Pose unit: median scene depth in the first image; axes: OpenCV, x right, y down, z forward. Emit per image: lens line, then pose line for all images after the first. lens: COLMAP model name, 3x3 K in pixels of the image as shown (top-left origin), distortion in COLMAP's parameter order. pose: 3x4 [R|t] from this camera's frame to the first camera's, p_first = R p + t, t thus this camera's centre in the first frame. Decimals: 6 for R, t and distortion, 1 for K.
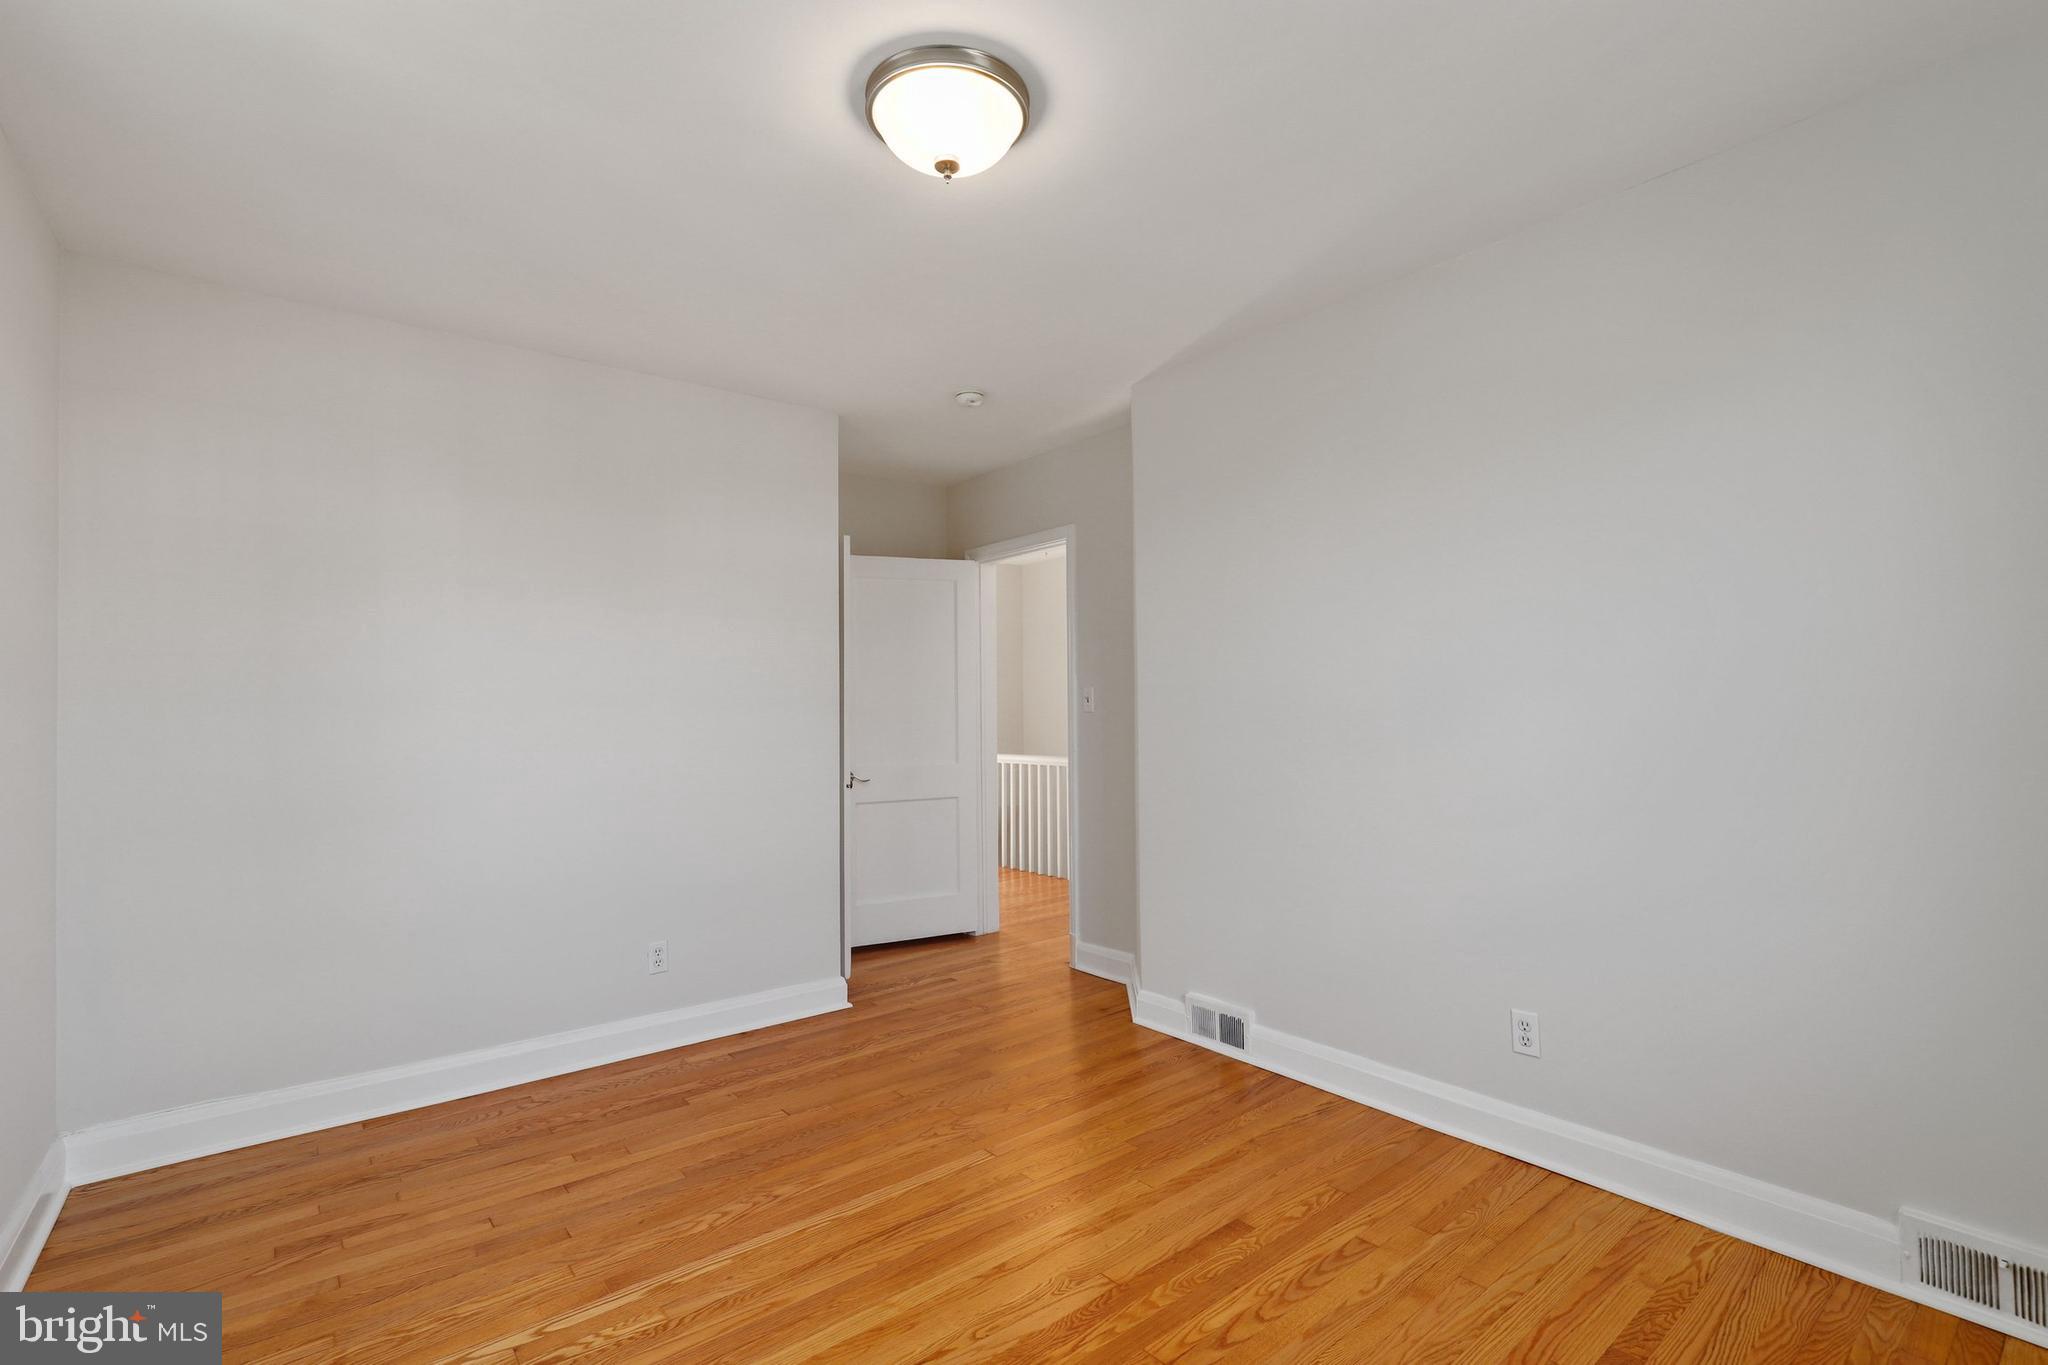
lens RADIAL K [[942.4, 0, 1016.4], [0, 942.4, 698.4], [0, 0, 1]] dist [-0.016624, 0.000778]
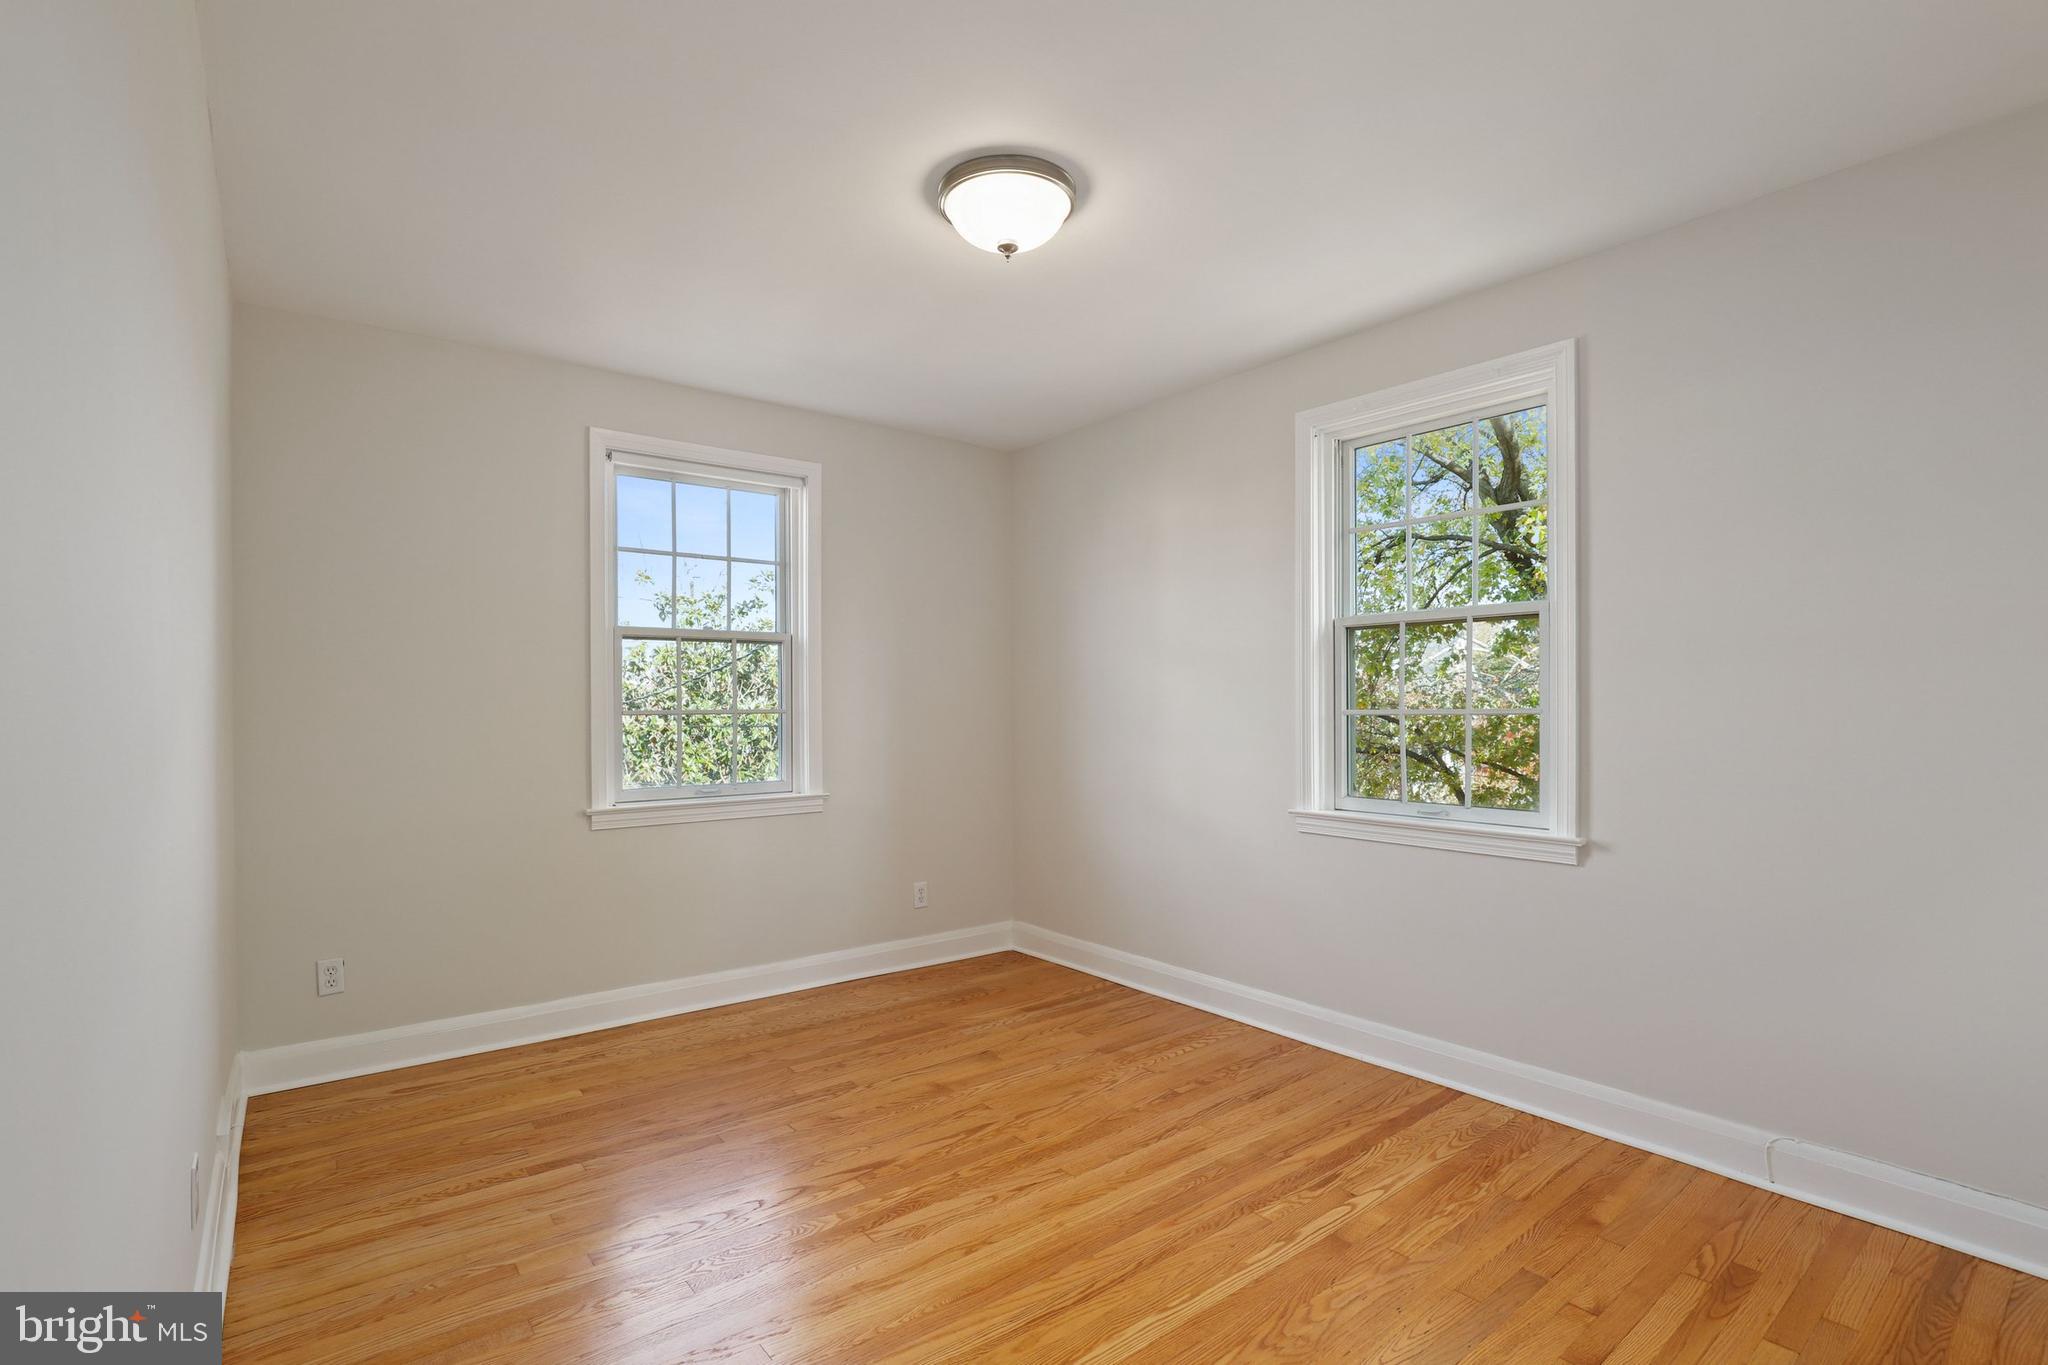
lens RADIAL K [[942.4, 0, 1016.4], [0, 942.4, 698.4], [0, 0, 1]] dist [-0.016624, 0.000778]
pose [[-0.999650, 0.026261, 0.003262, -0.085481], [0.026259, 0.999655, -0.000644, 0.008613], [-0.003278, -0.000559, -0.999994, 1.983167]]
